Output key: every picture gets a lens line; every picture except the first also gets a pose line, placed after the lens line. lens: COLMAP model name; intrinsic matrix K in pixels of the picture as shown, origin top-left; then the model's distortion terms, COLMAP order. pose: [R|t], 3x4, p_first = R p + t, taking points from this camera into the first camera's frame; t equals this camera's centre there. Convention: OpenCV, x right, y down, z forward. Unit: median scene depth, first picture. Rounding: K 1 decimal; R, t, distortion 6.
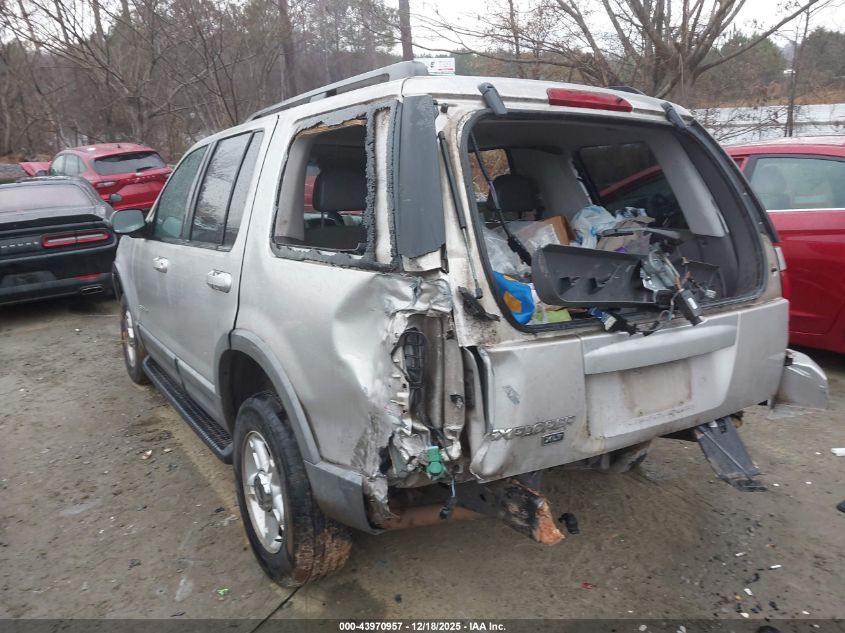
lens RADIAL K [[682.1, 0, 422.5], [0, 682.1, 316.5], [0, 0, 1]] dist [0.087221, -0.119621]
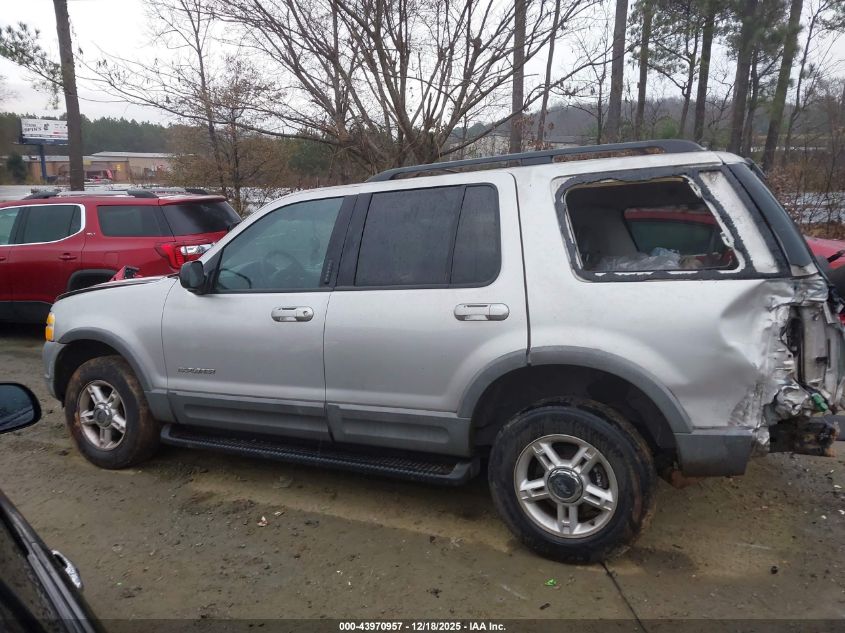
lens RADIAL K [[682.1, 0, 422.5], [0, 682.1, 316.5], [0, 0, 1]] dist [0.087221, -0.119621]
pose [[0.840771, -0.048653, 0.539200, -1.379125], [0.108220, 0.990957, -0.079331, 0.047574], [-0.530464, 0.125051, 0.838433, 0.155118]]
